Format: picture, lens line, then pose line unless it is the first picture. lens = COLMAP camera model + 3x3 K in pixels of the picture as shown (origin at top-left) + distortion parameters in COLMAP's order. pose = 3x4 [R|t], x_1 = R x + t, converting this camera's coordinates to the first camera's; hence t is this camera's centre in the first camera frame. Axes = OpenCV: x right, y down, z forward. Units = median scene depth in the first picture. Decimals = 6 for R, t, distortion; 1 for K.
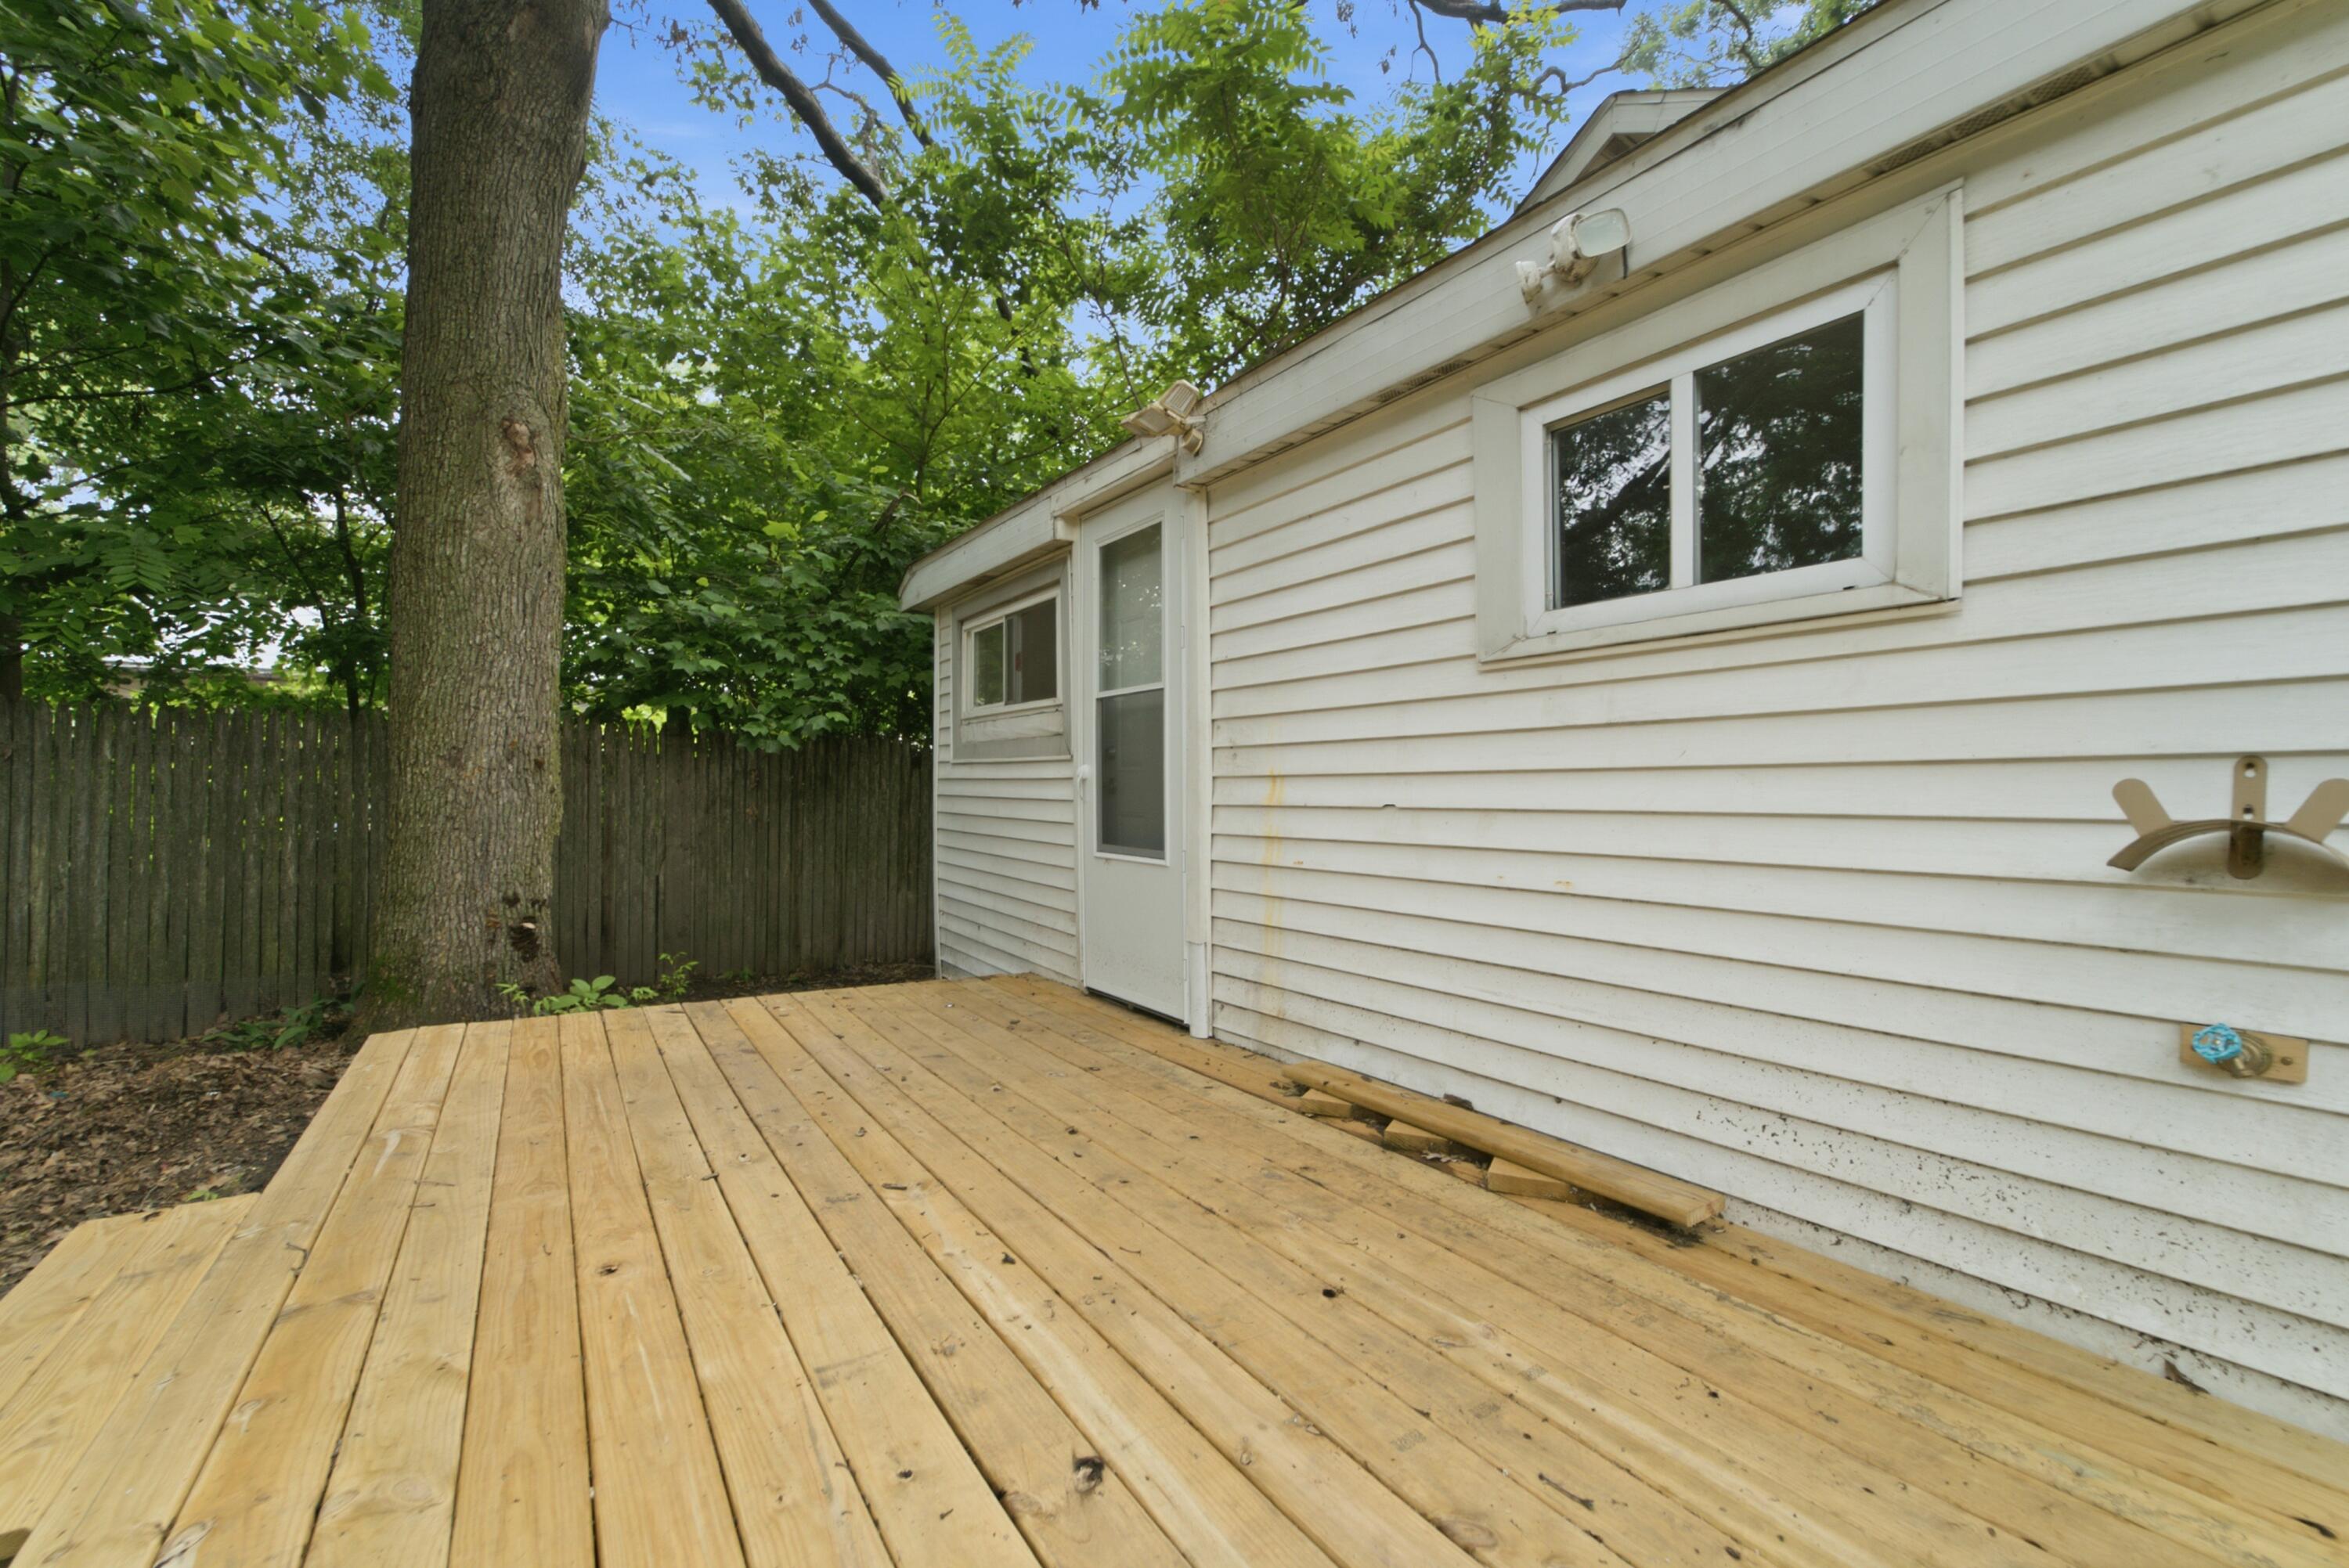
lens RADIAL K [[995.6, 0, 1174.5], [0, 995.6, 784.0], [0, 0, 1]] dist [-0.001220, -0.000421]
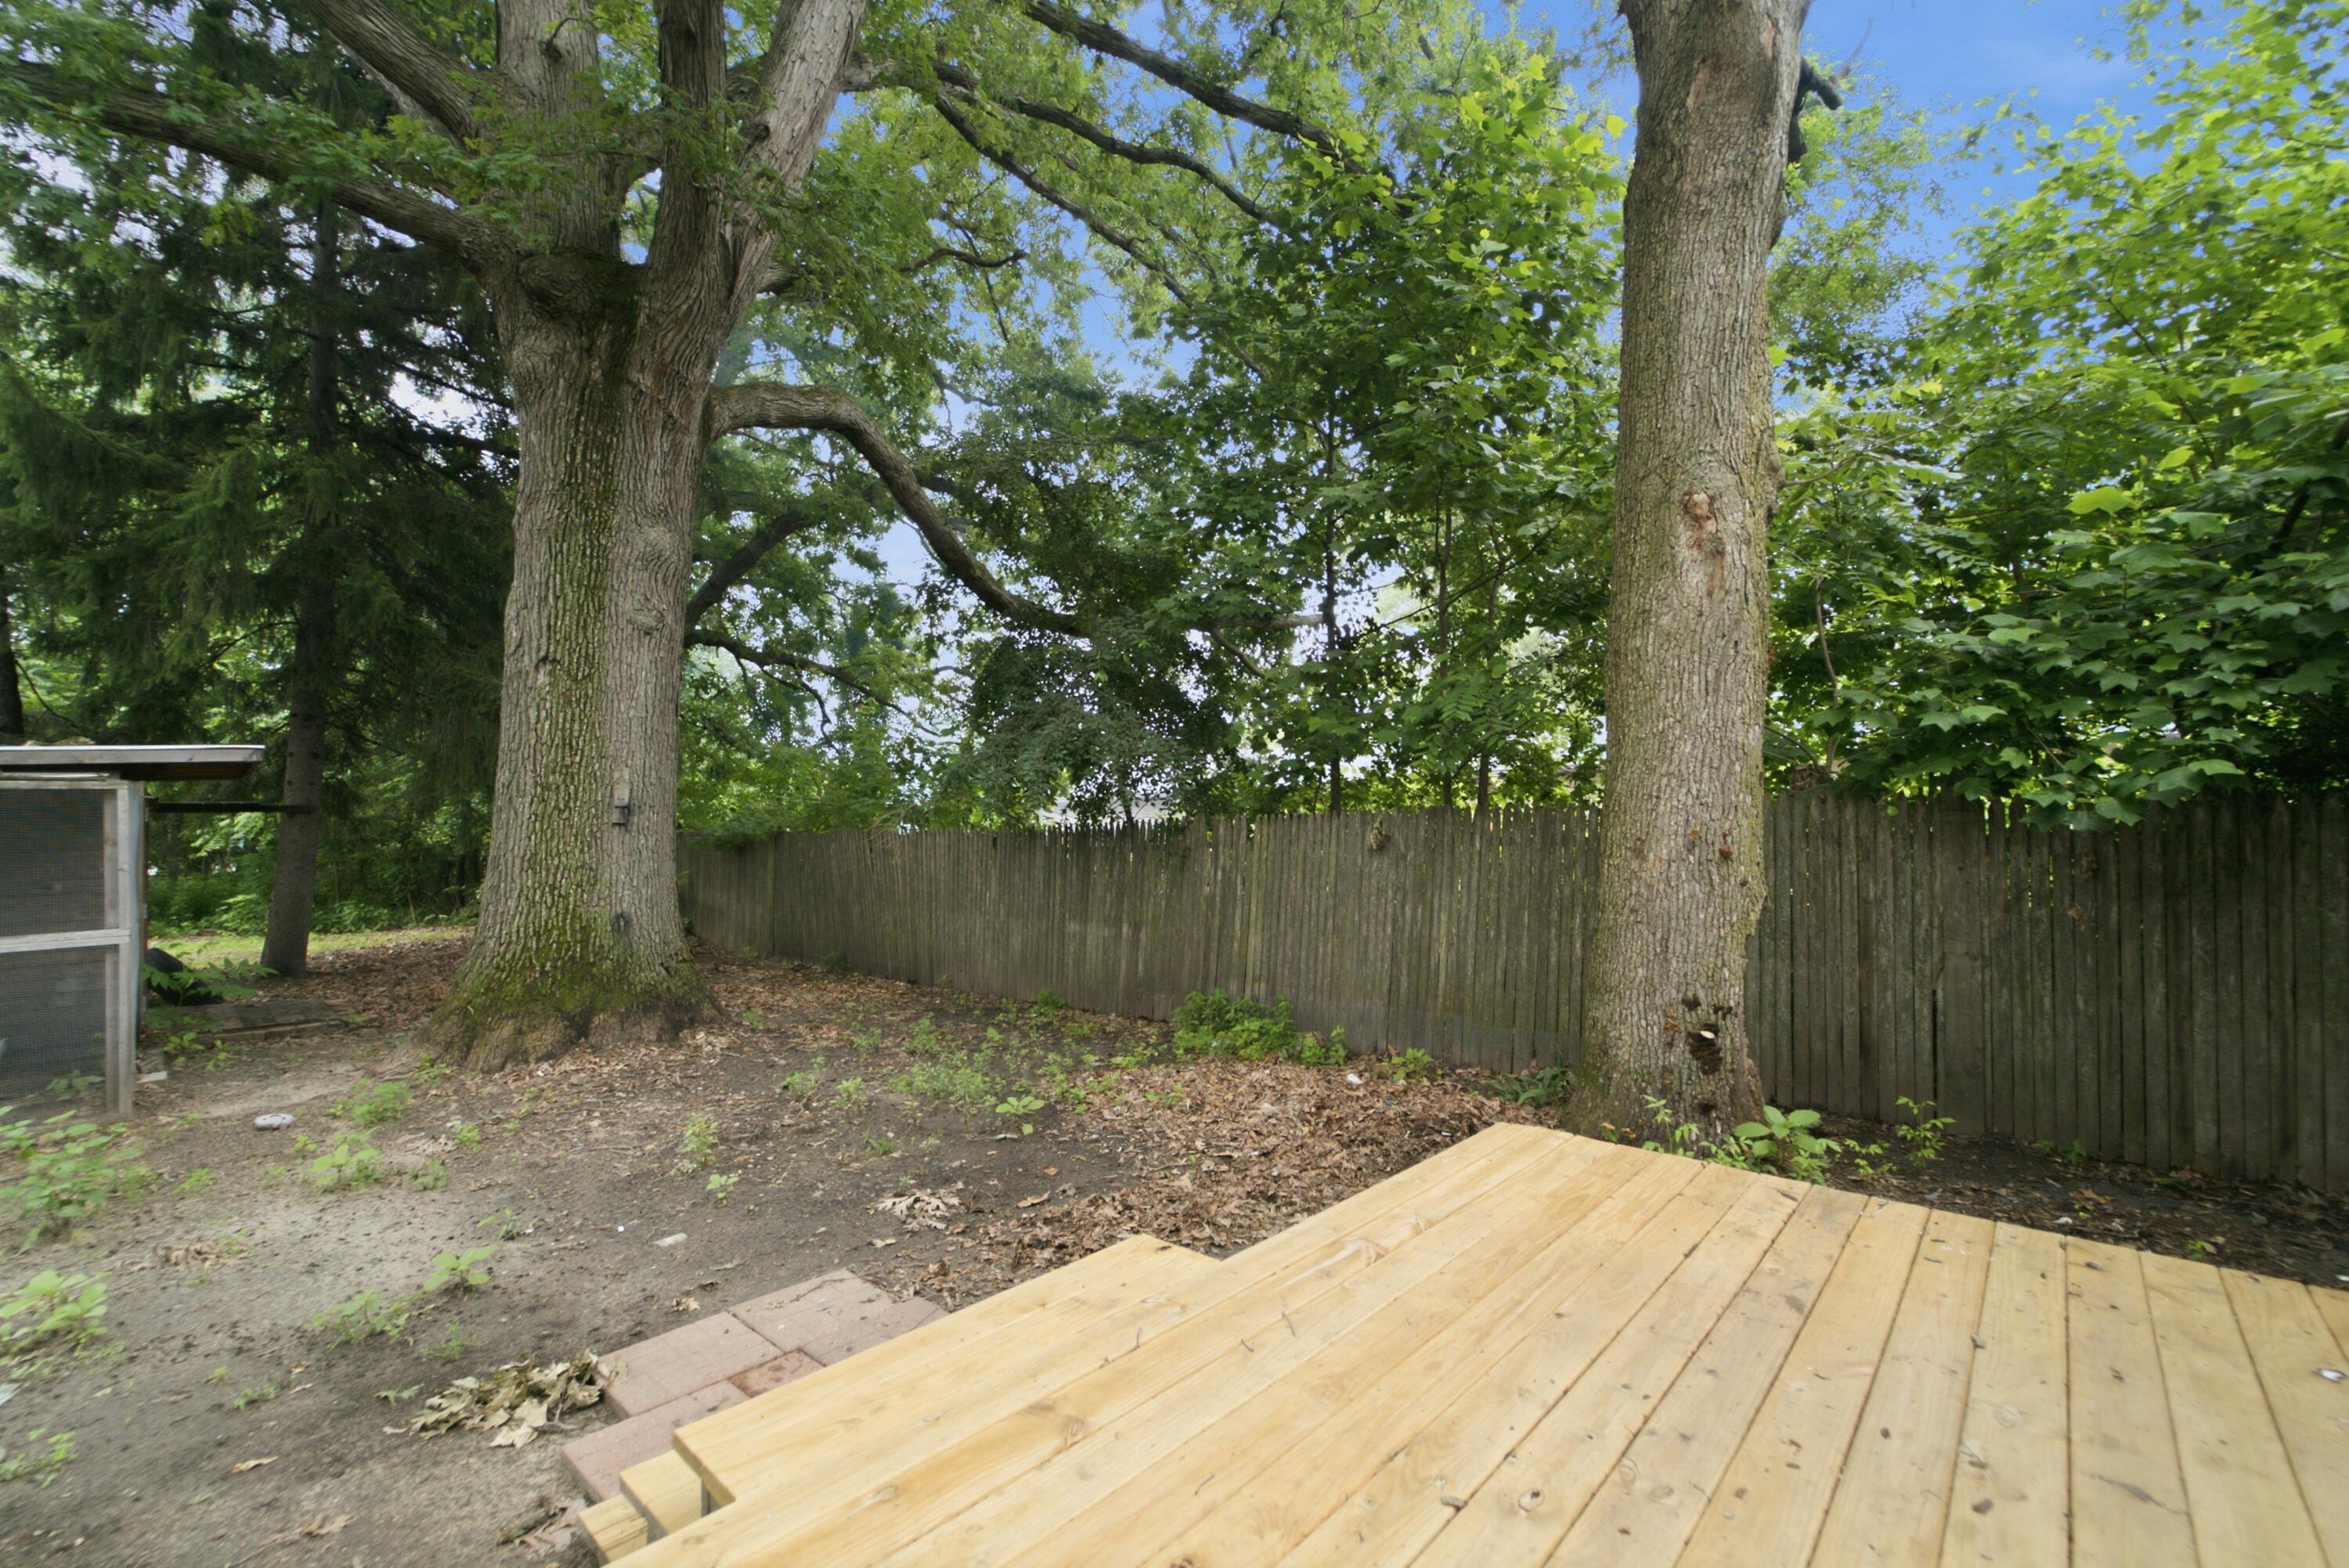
lens RADIAL K [[956.8, 0, 1183.2], [0, 956.8, 794.7], [0, 0, 1]] dist [0.000170, -0.000343]
pose [[0.270434, -0.058753, -0.960944, 0.066468], [0.006678, 0.998227, -0.059153, -0.025183], [0.962715, 0.009580, 0.270347, 0.282962]]
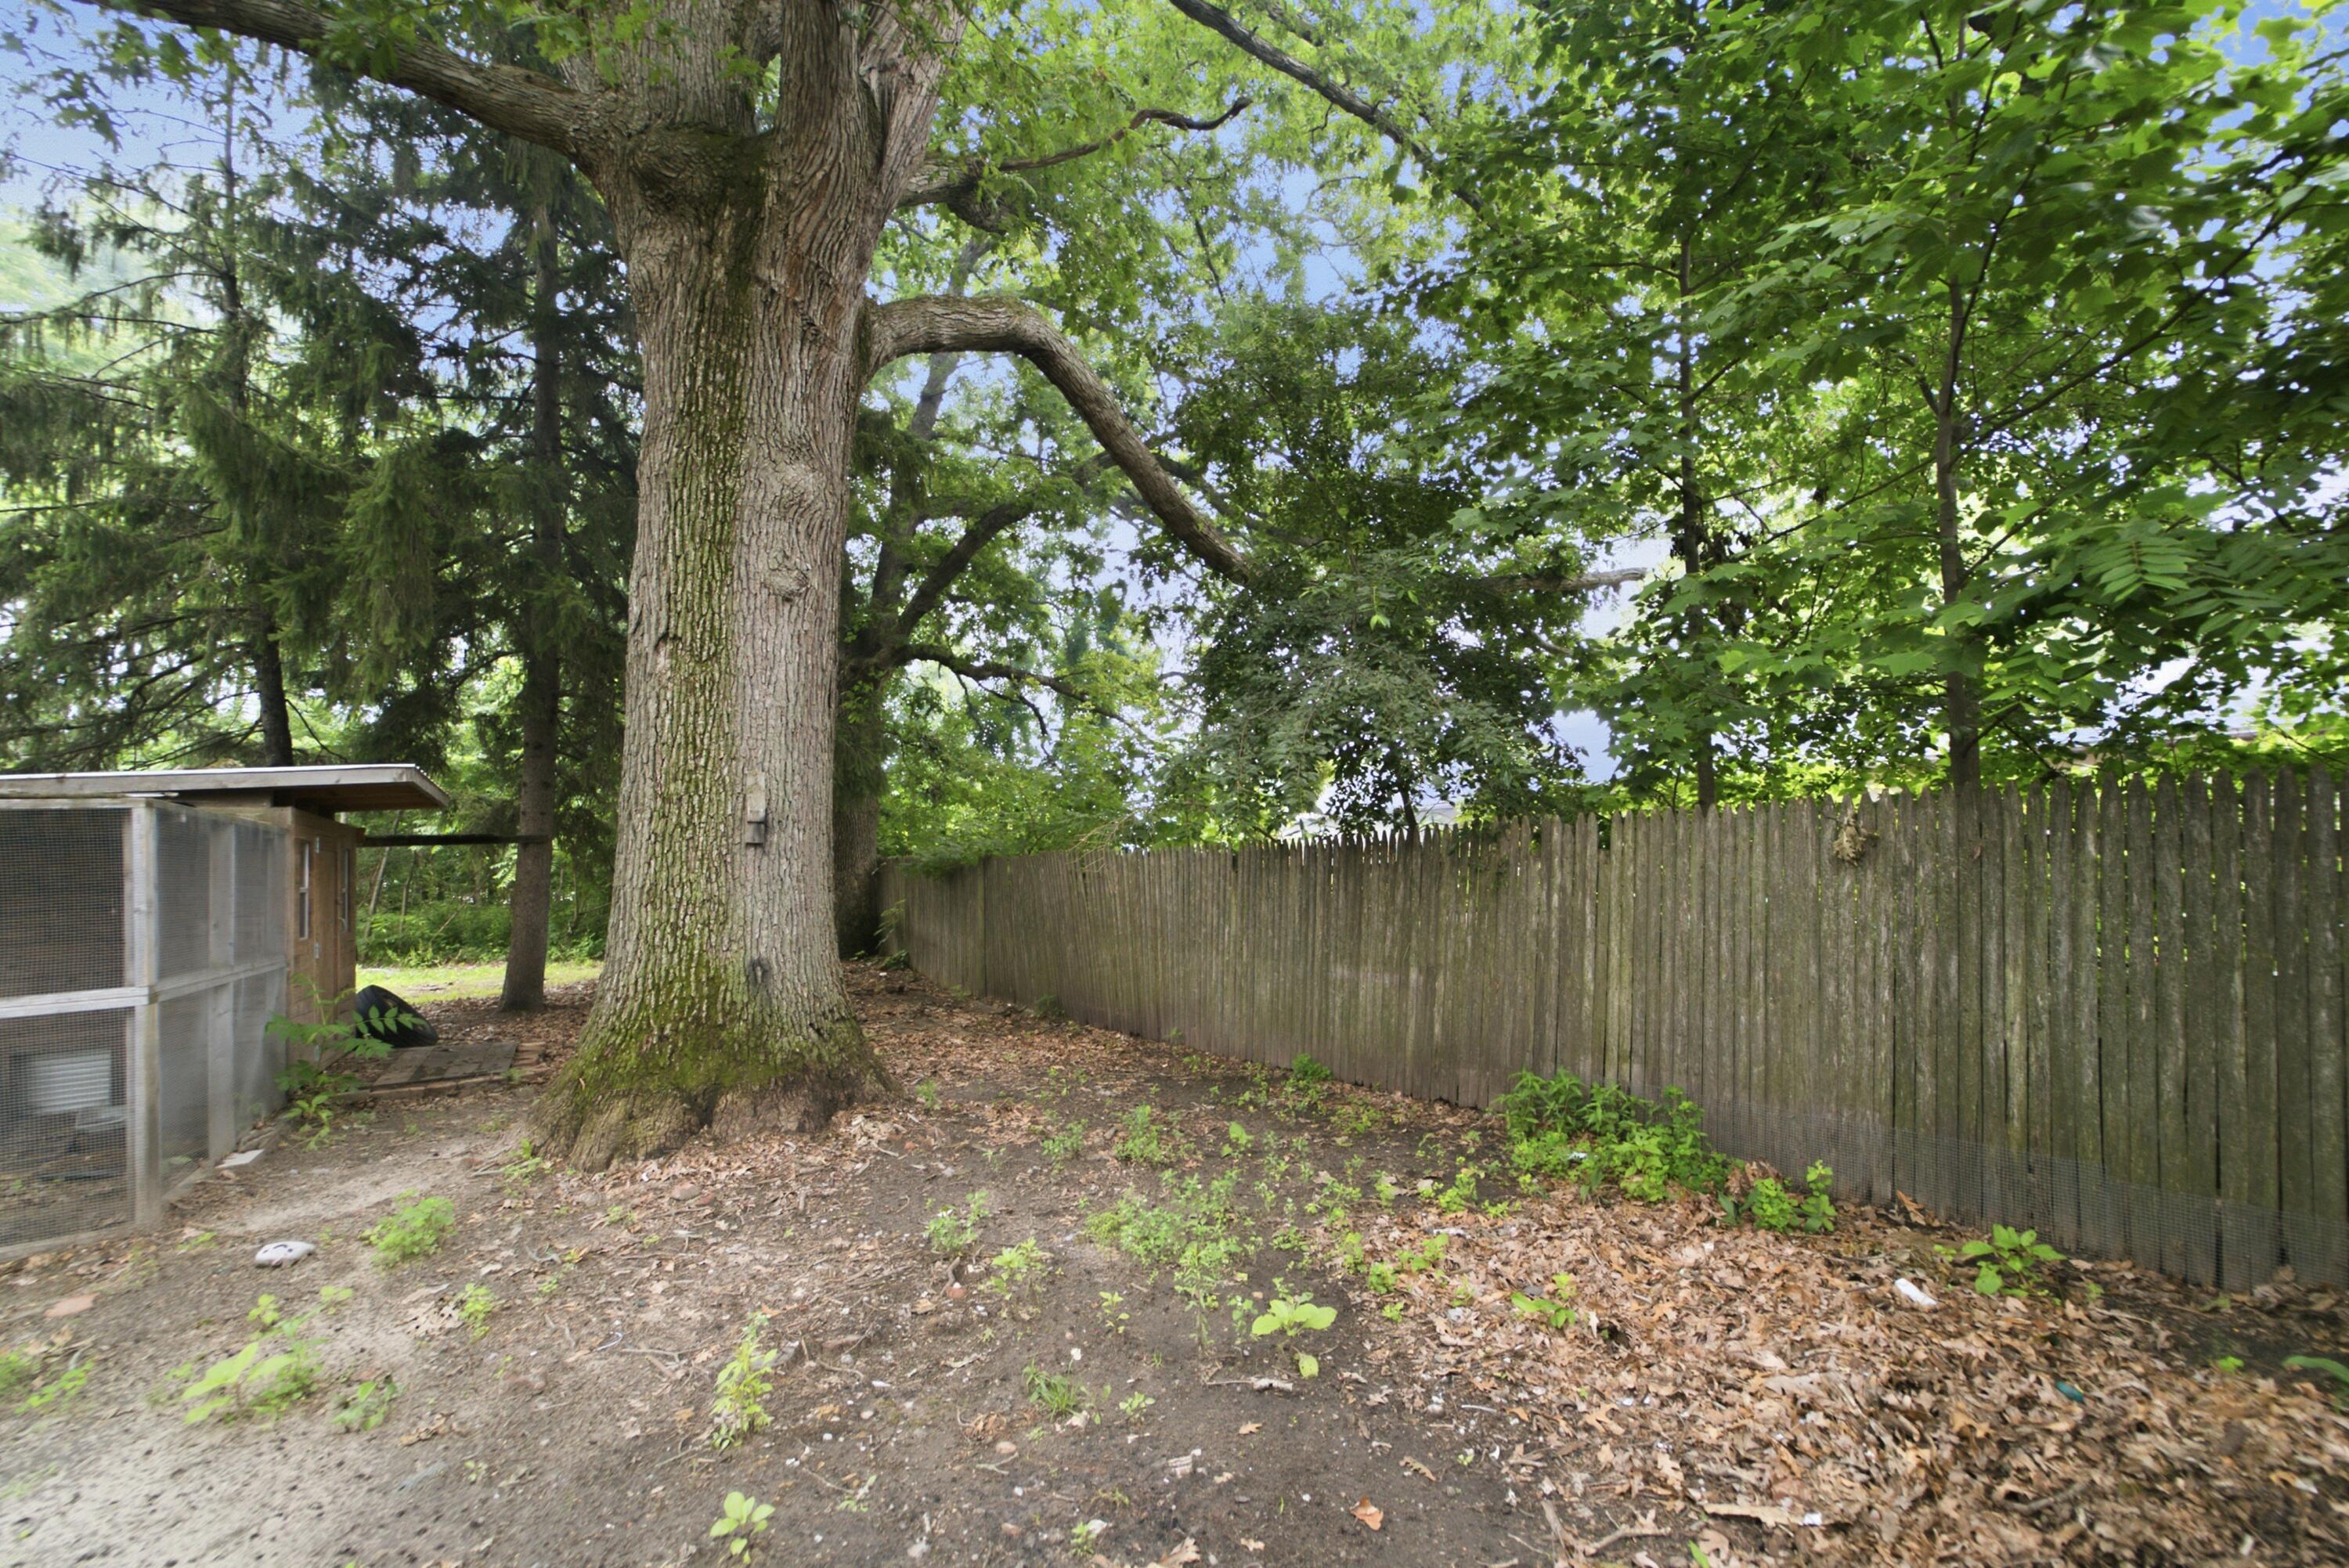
lens RADIAL K [[980.4, 0, 1181.7], [0, 980.4, 868.2], [0, 0, 1]] dist [-0.000505, -0.000446]
pose [[0.033474, -0.008510, -0.999403, -0.383429], [0.020176, 0.999766, -0.007837, -0.025016], [0.999236, -0.019901, 0.033638, 0.312325]]
